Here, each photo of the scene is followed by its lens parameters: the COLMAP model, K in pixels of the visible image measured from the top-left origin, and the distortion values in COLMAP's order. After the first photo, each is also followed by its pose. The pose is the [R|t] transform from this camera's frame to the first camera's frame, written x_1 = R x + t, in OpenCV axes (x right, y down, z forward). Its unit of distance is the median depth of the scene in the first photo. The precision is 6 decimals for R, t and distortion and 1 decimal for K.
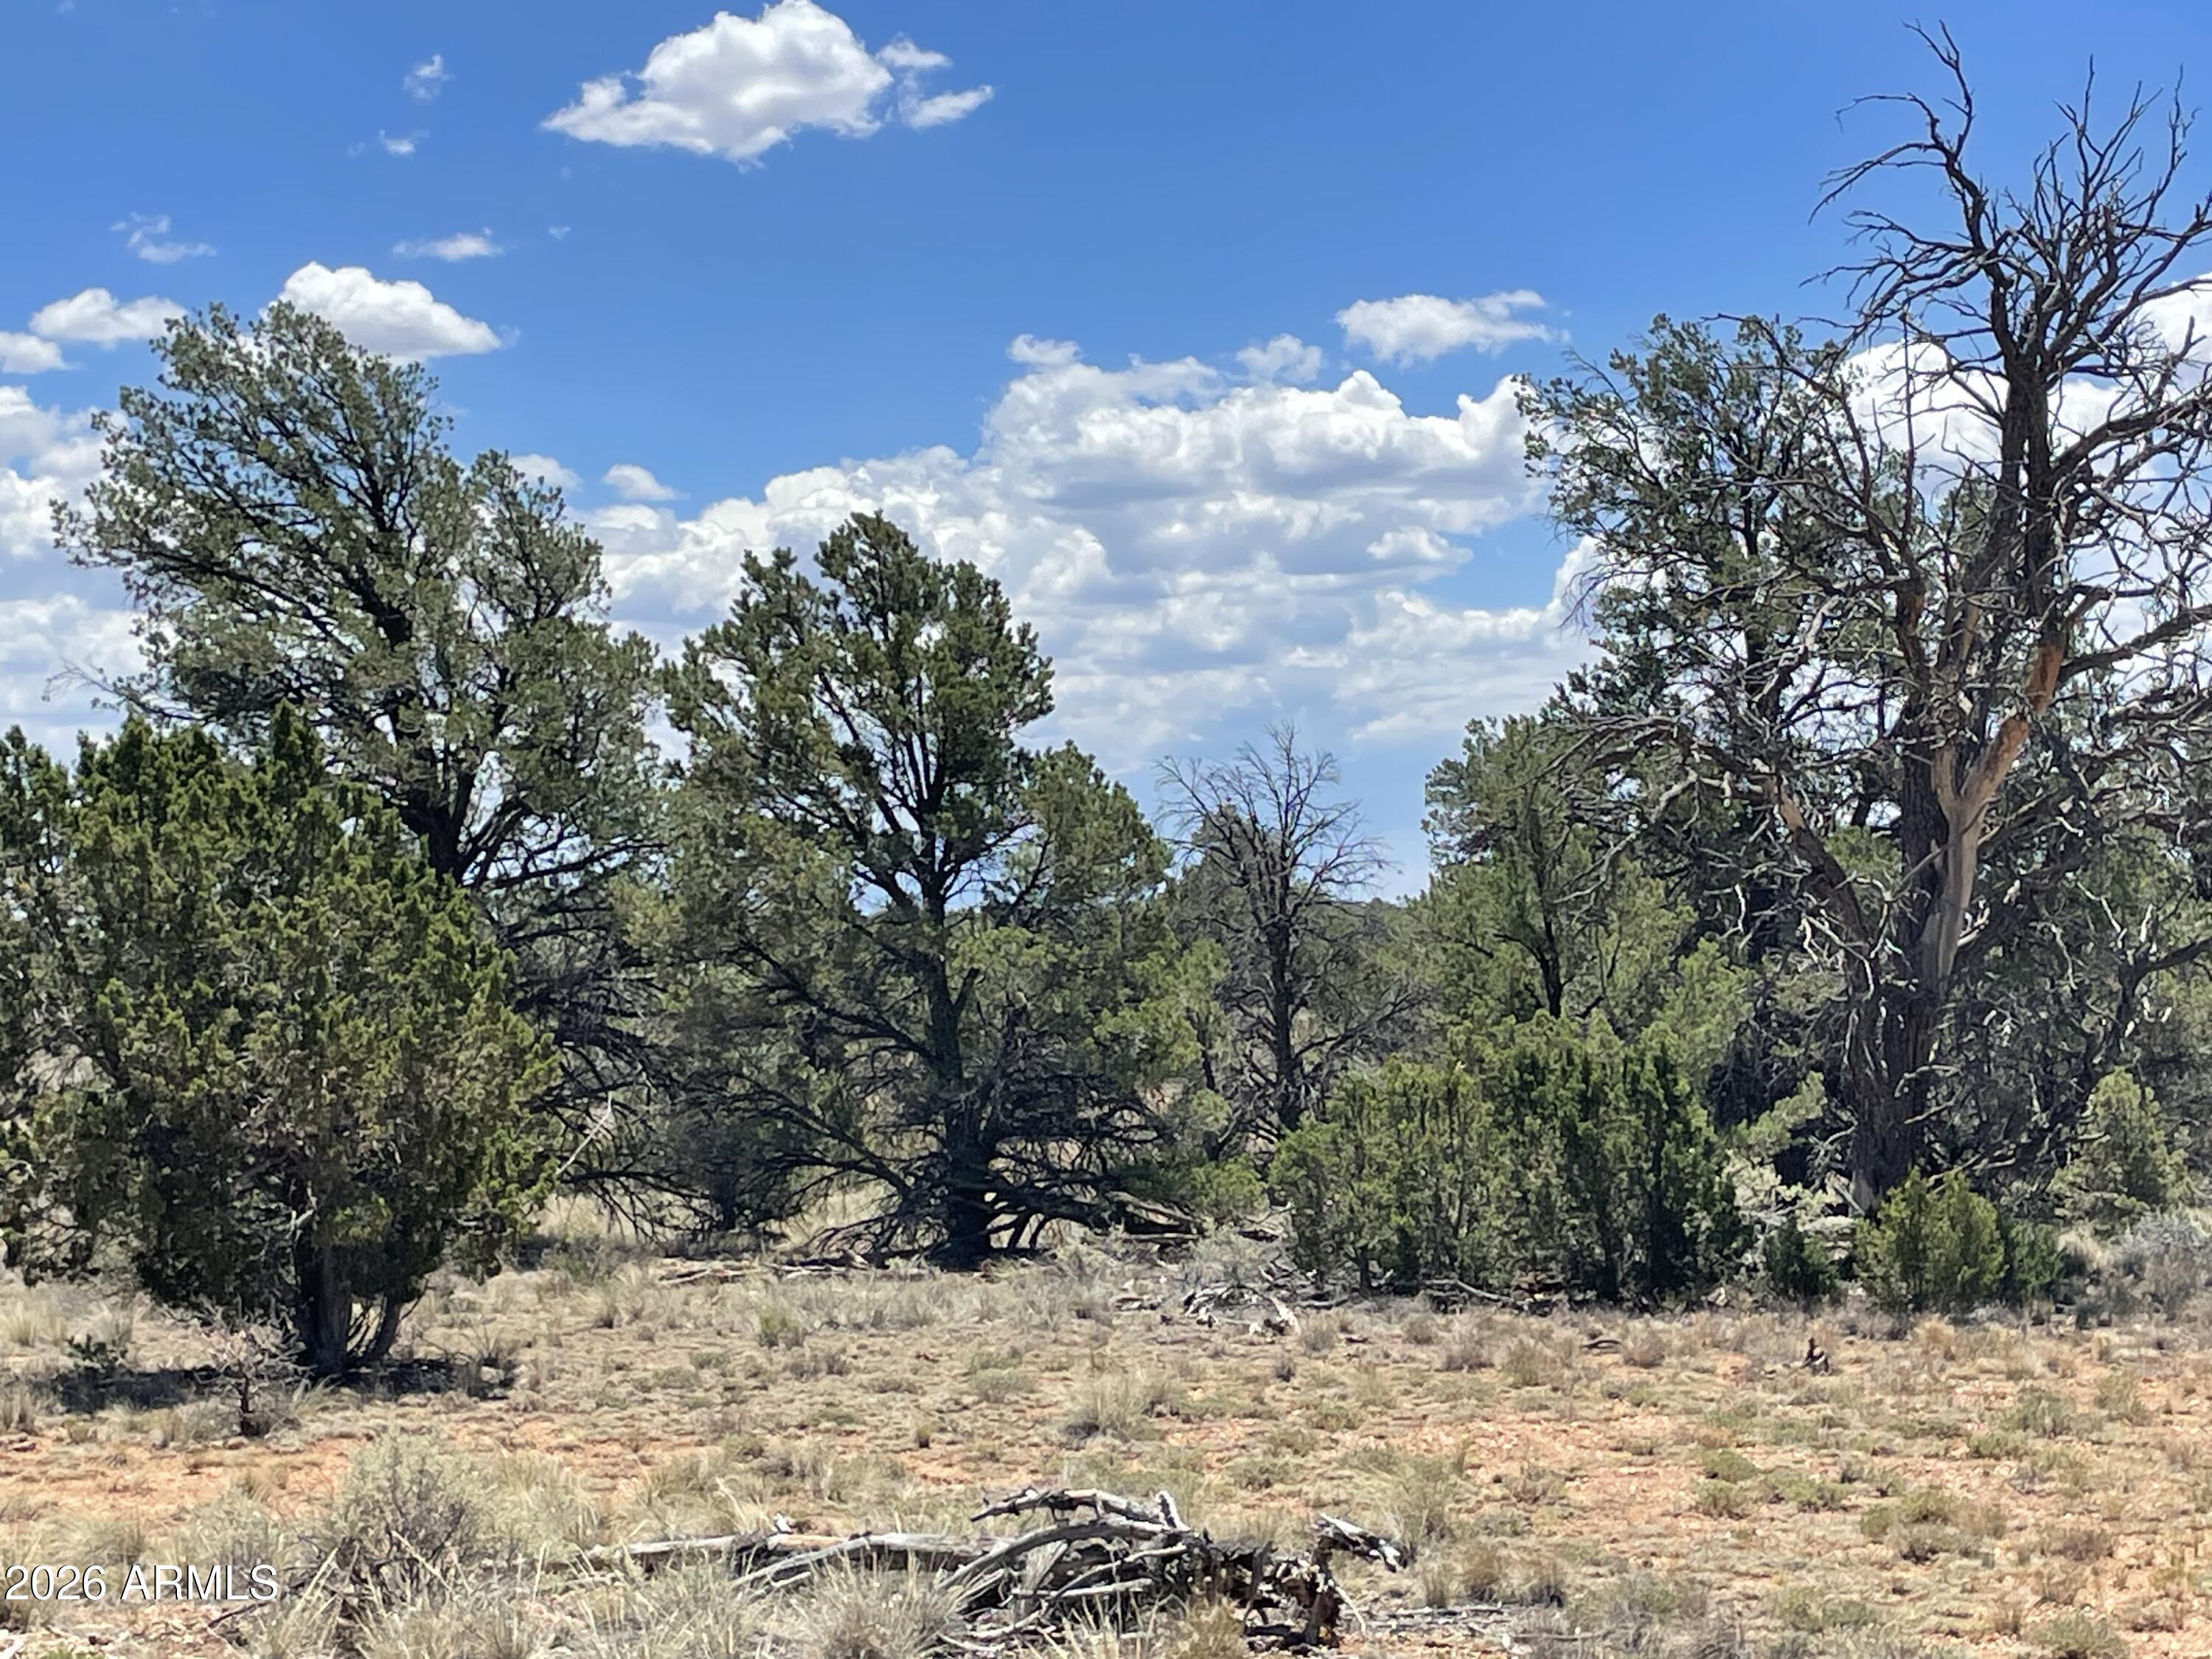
lens RADIAL K [[4209.7, 0, 1106.0], [0, 4209.7, 829.5], [0, 0, 1]] dist [-0.062787, -0.007068]
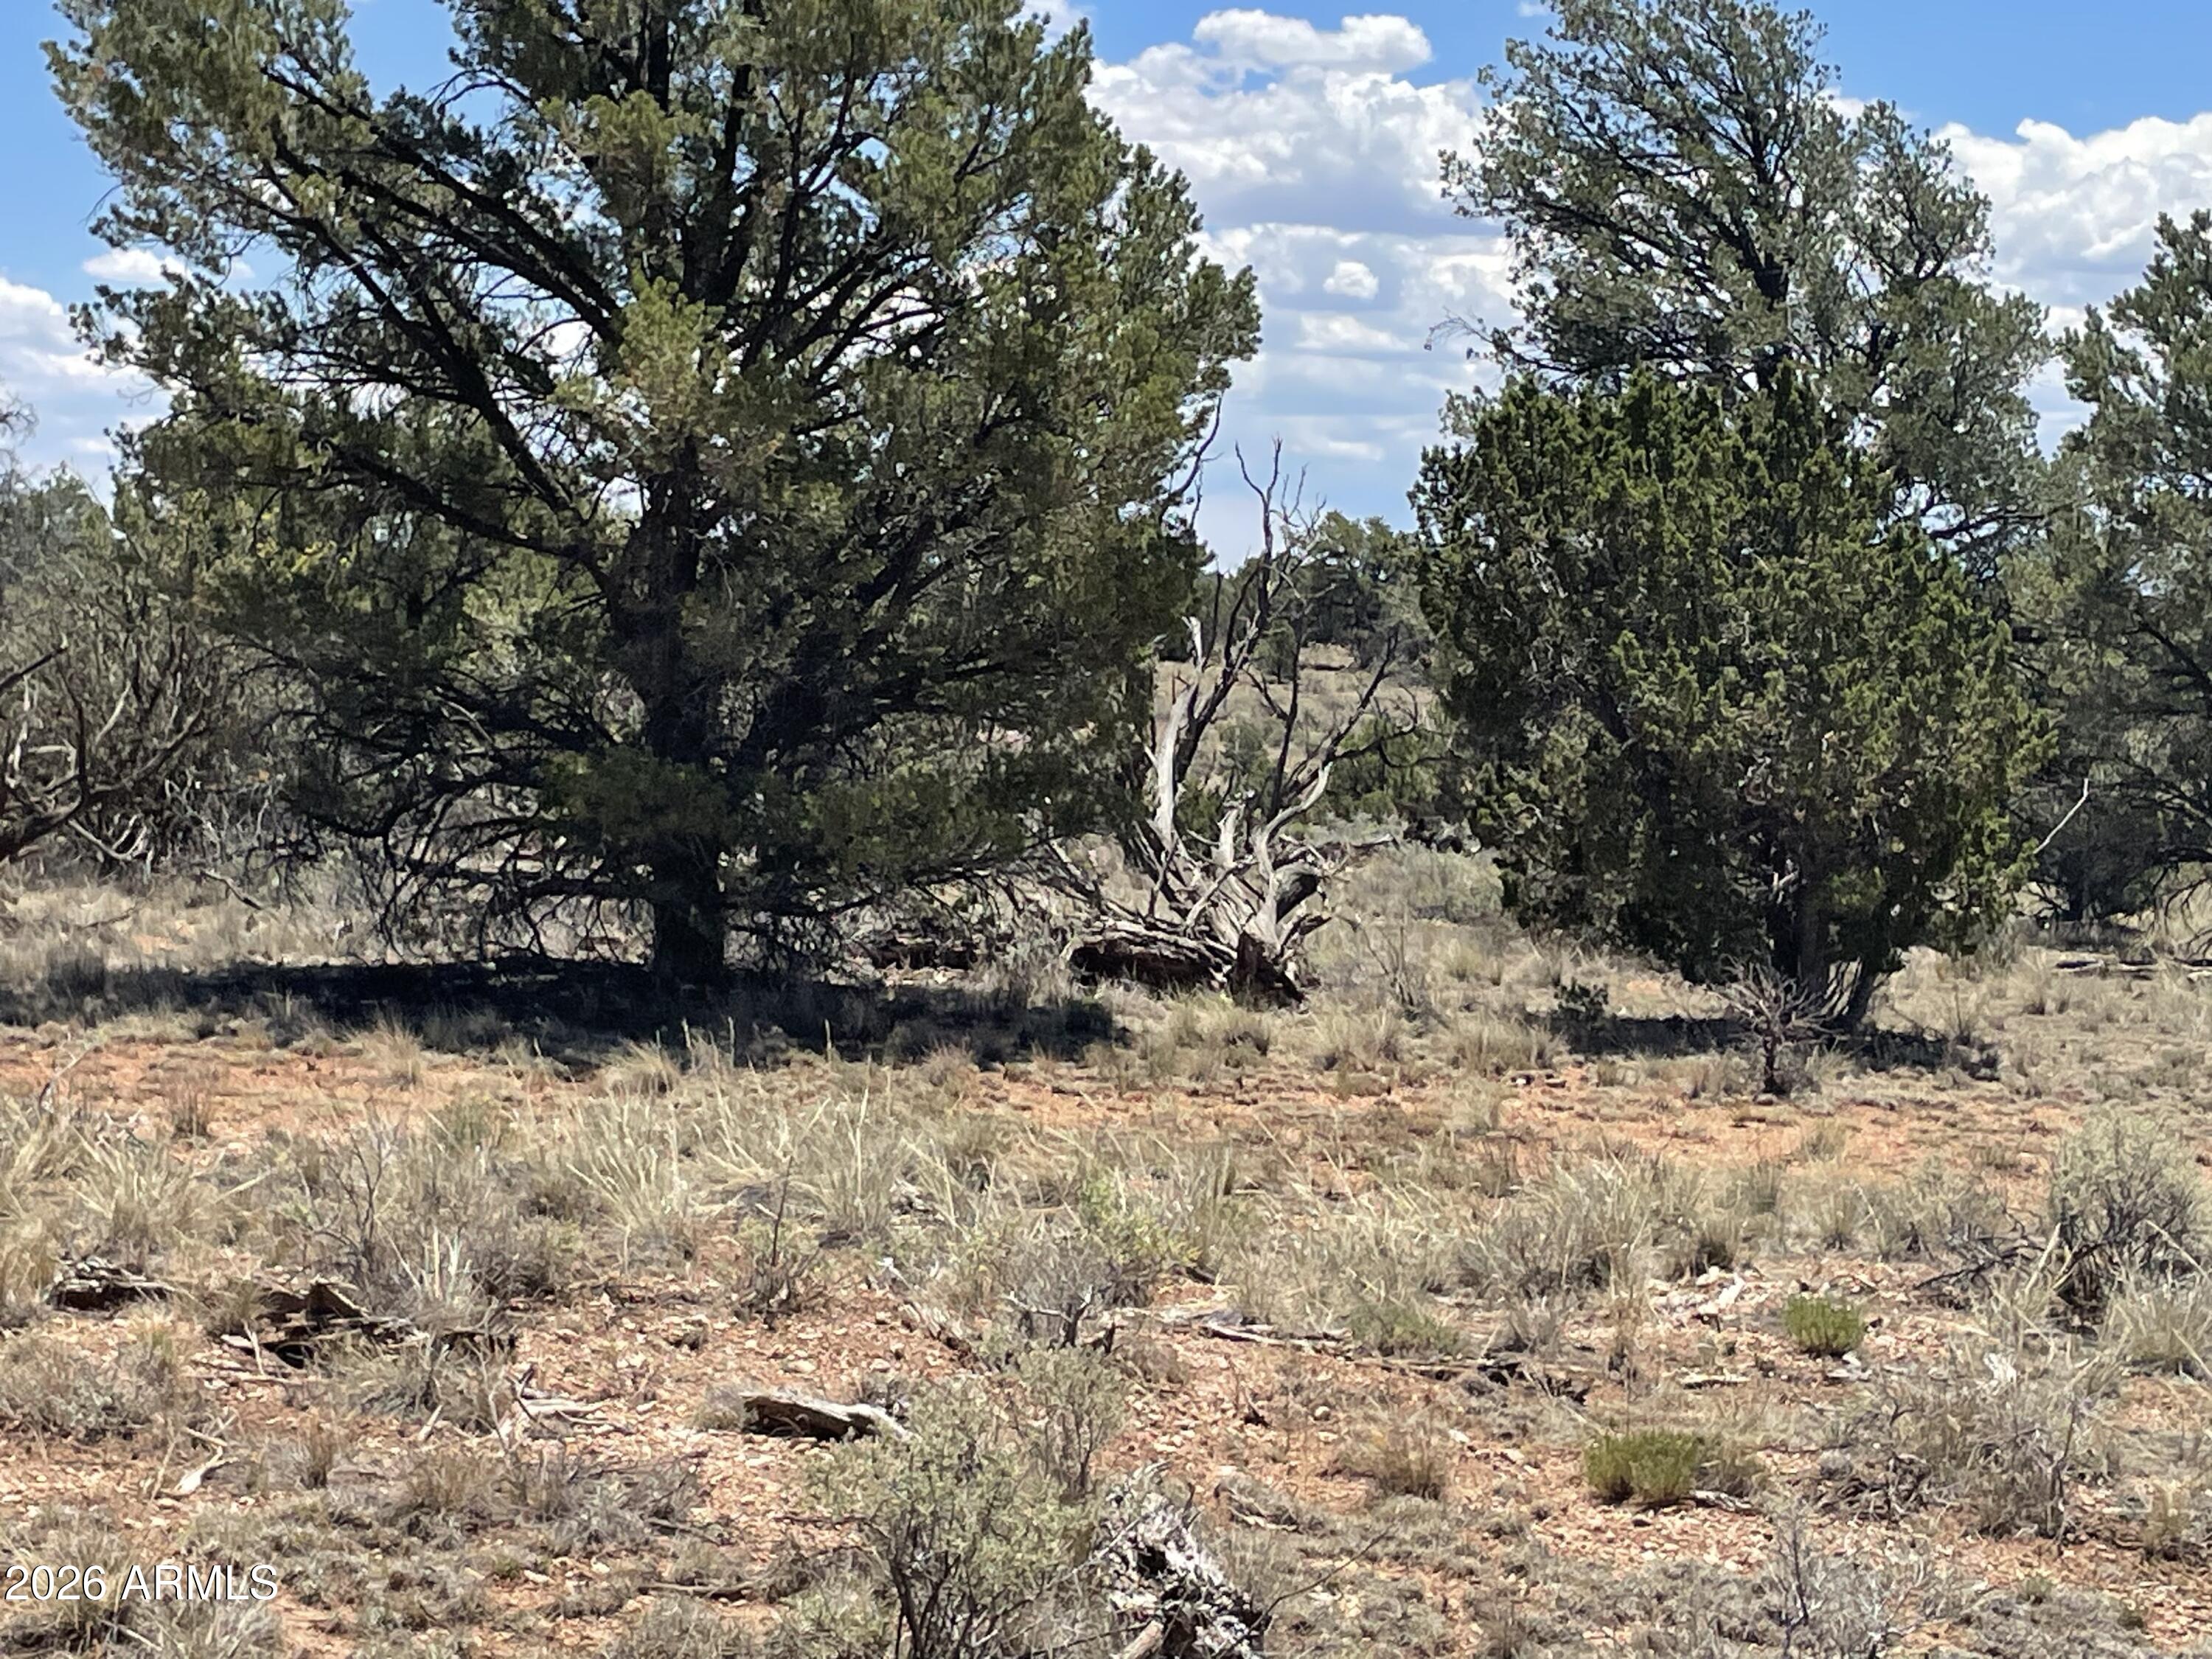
lens RADIAL K [[4216.2, 0, 1106.0], [0, 4216.2, 829.5], [0, 0, 1]] dist [0.035325, 0.025846]
pose [[0.901644, 0.075114, -0.425906, 0.121063], [-0.041628, 0.995302, 0.087407, -0.000671], [0.430471, -0.061080, 0.900535, 0.034796]]
